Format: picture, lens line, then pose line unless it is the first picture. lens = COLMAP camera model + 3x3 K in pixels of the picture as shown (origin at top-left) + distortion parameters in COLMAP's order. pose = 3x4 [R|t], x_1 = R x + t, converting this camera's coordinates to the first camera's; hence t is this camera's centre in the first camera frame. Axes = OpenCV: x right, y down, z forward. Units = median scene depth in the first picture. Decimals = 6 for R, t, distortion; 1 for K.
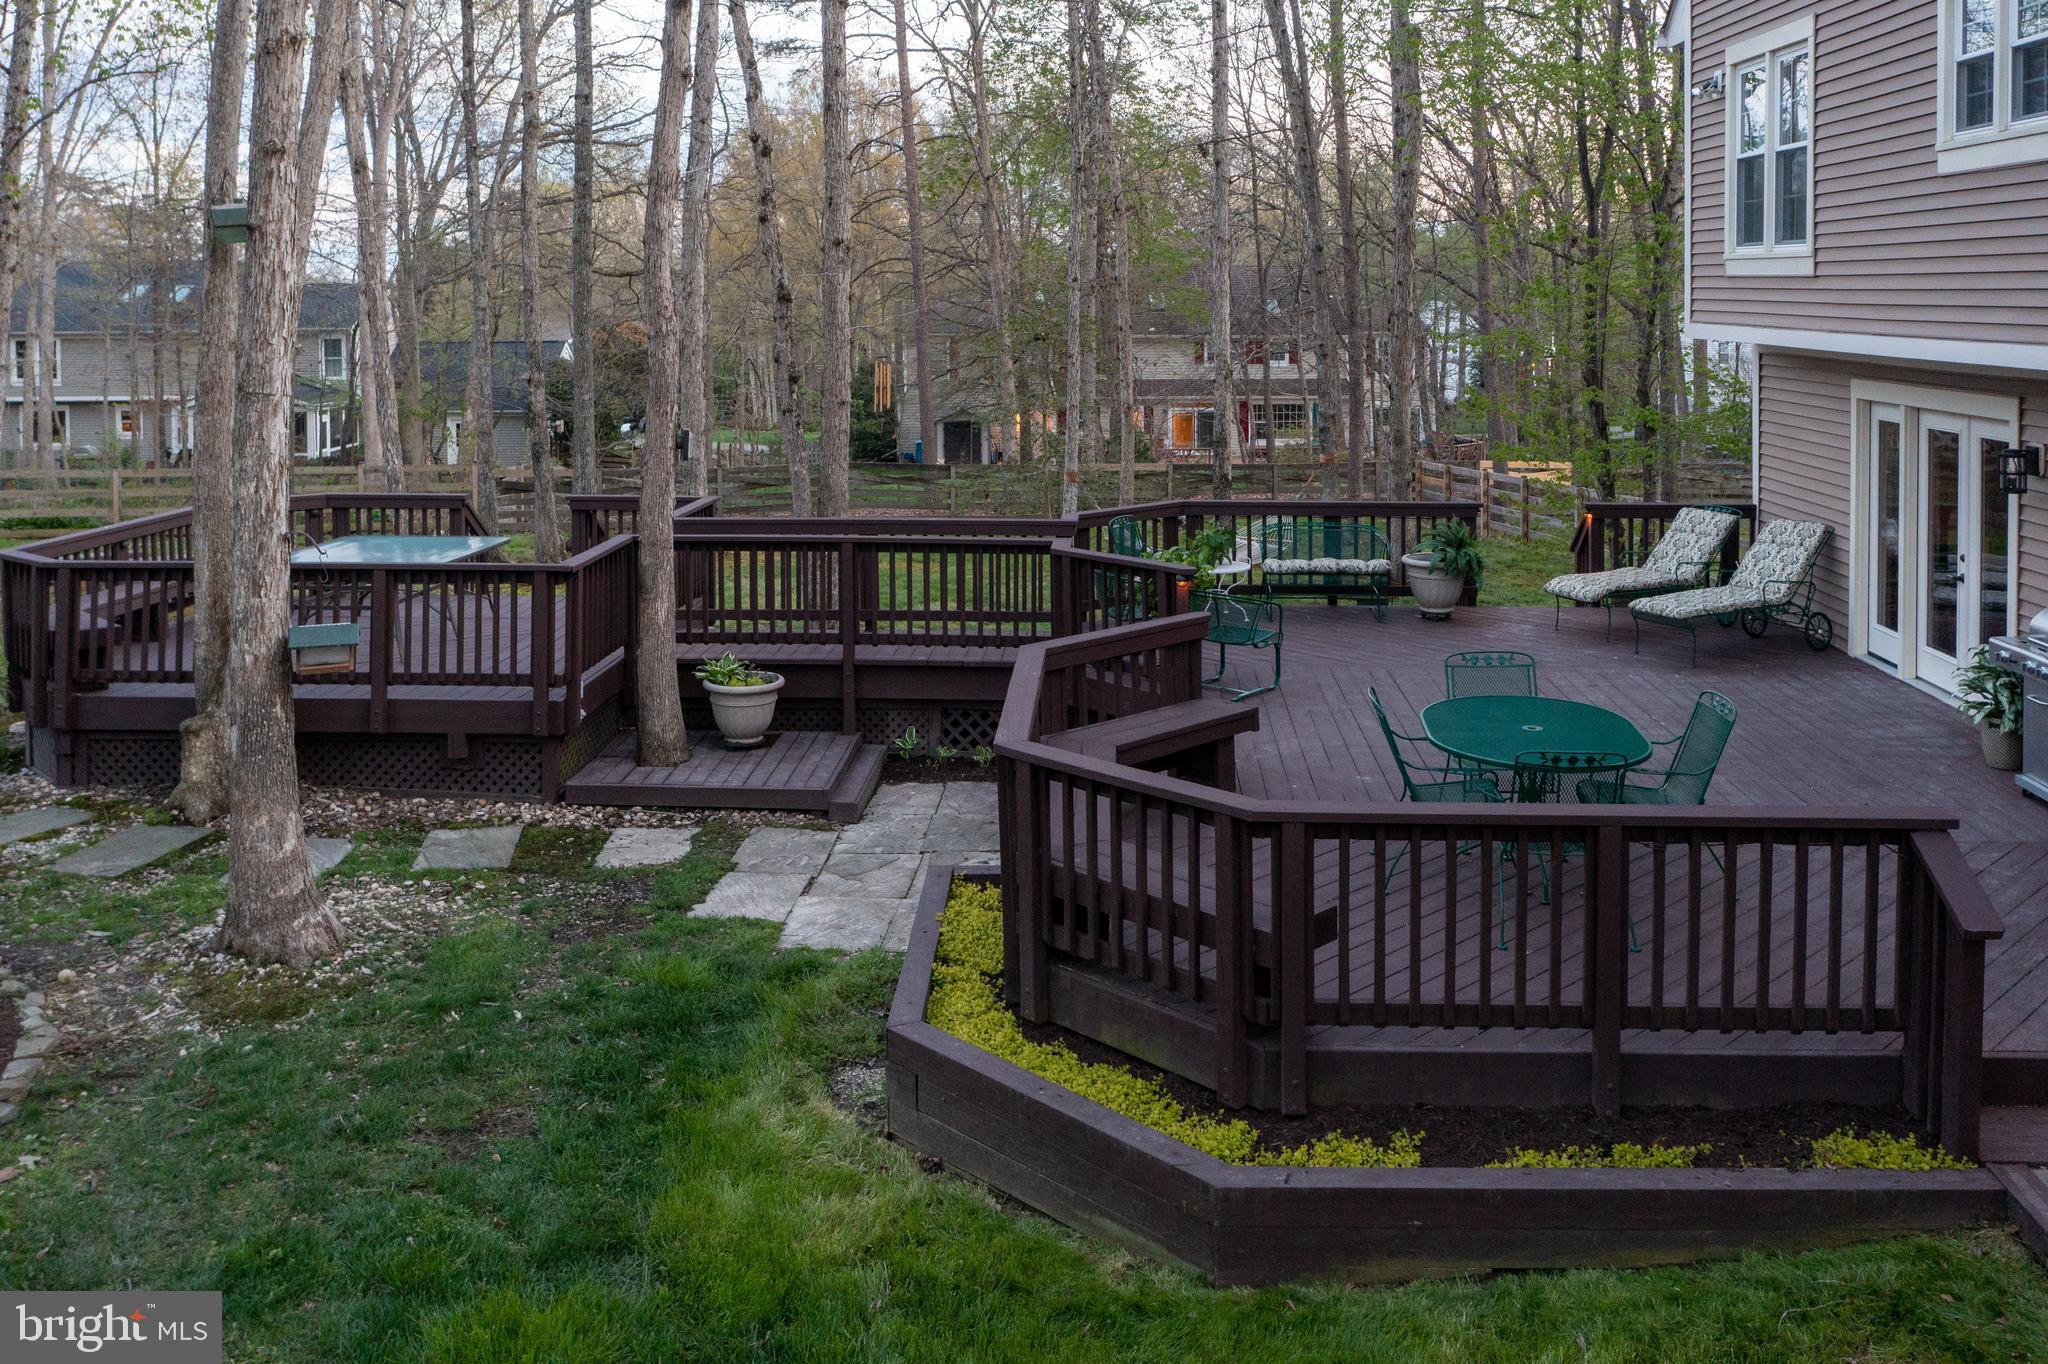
lens RADIAL K [[1625.3, 0, 1035.1], [0, 1625.3, 330.6], [0, 0, 1]] dist [-0.008483, -0.004250]
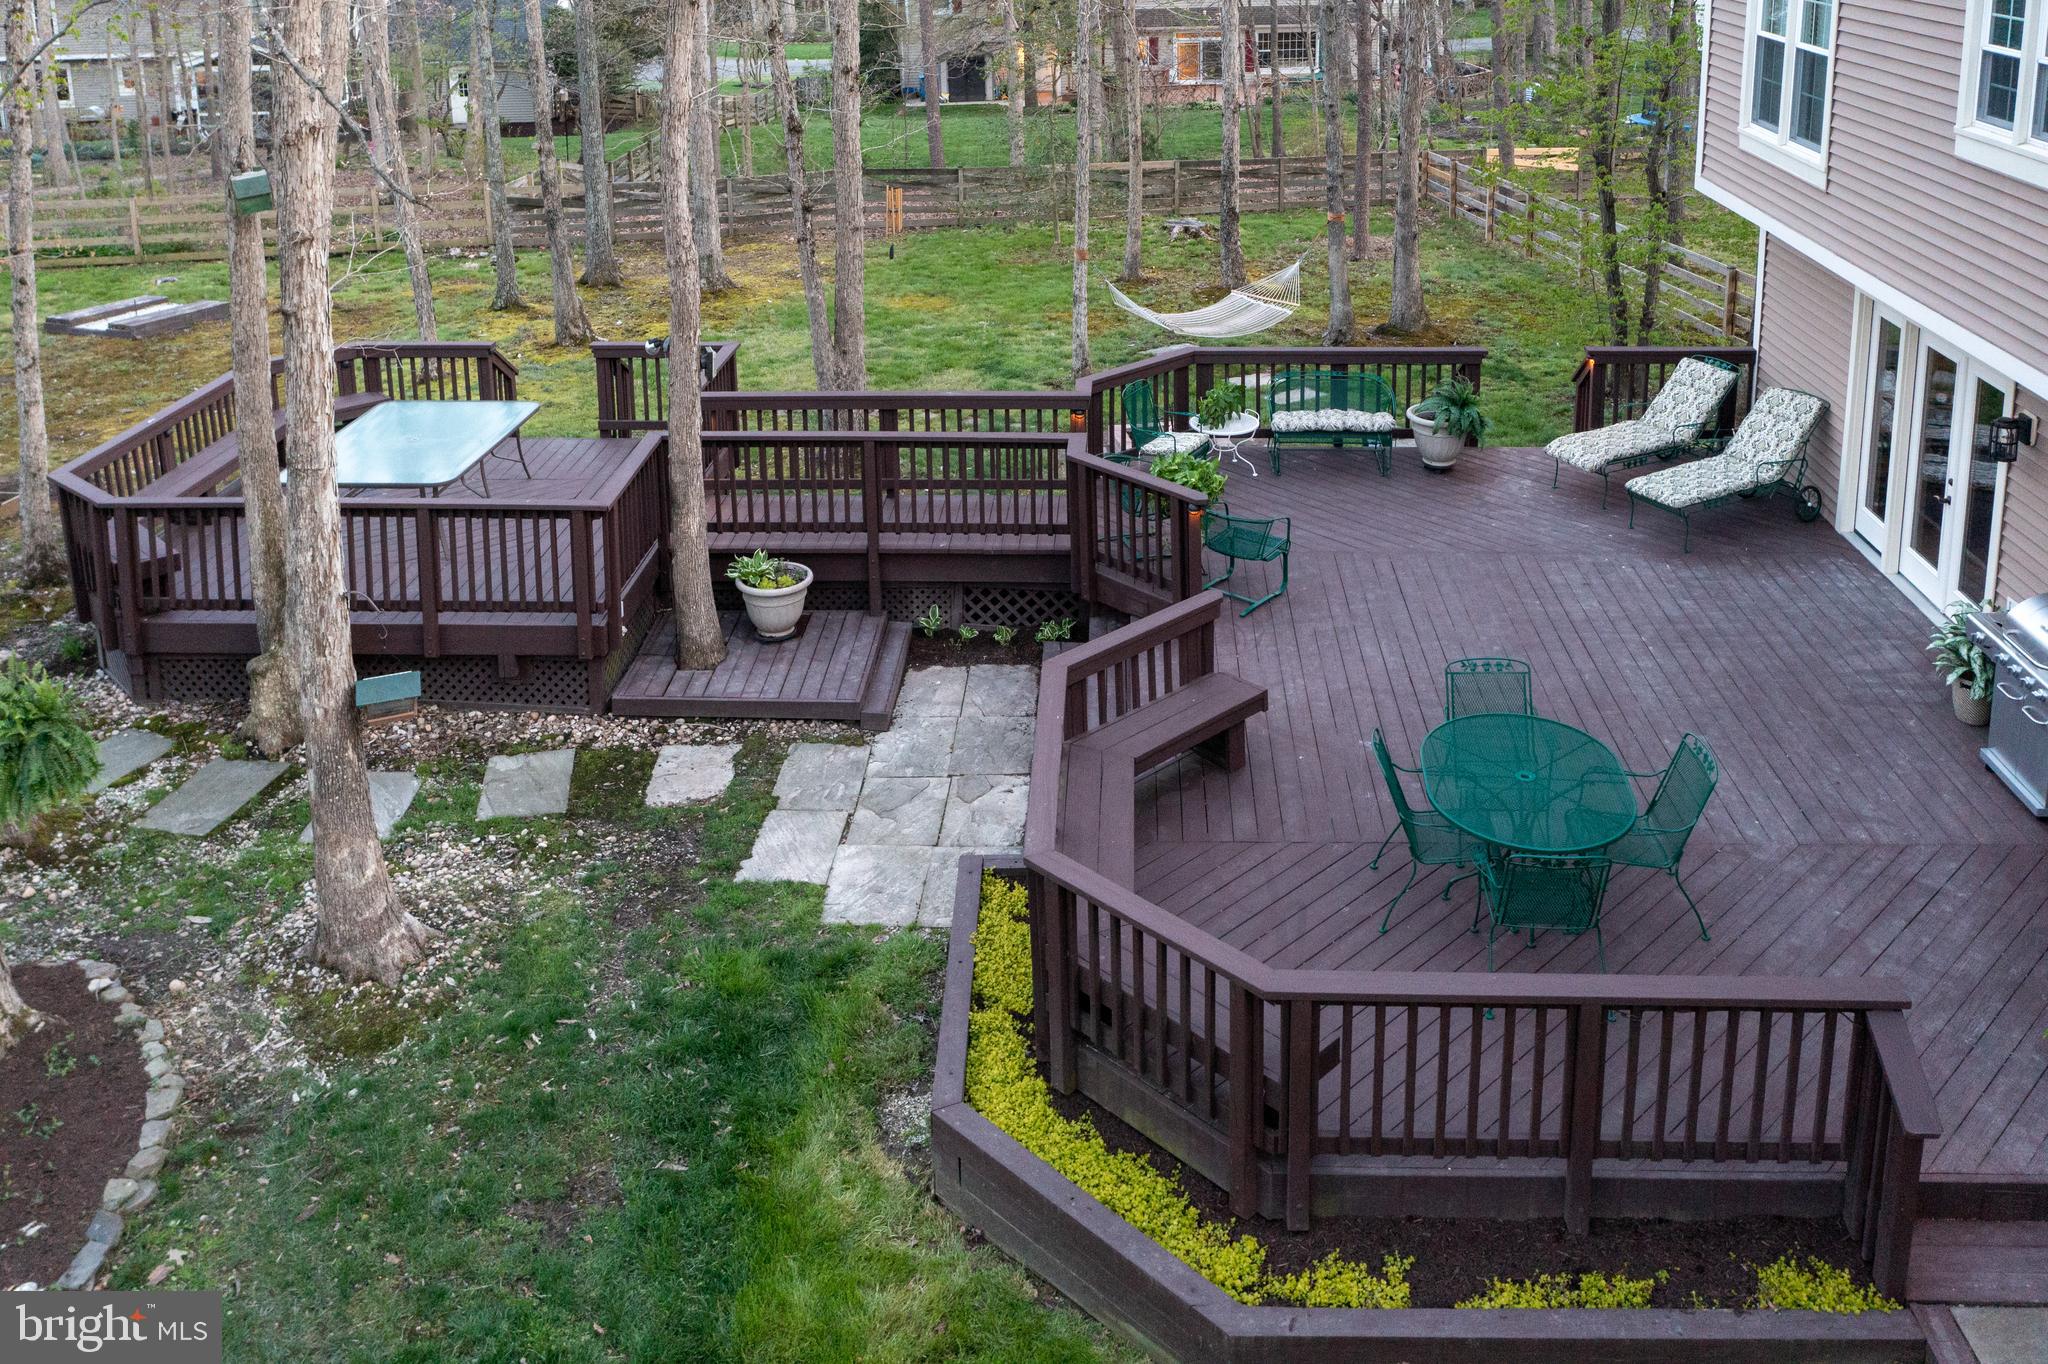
lens RADIAL K [[1643.8, 0, 1025.7], [0, 1643.8, 152.9], [0, 0, 1]] dist [-0.008218, -0.003704]
pose [[0.999921, -0.010140, -0.007396, -0.007948], [0.011198, 0.986916, 0.160845, -0.266257], [0.005668, -0.160915, 0.986952, -0.000055]]
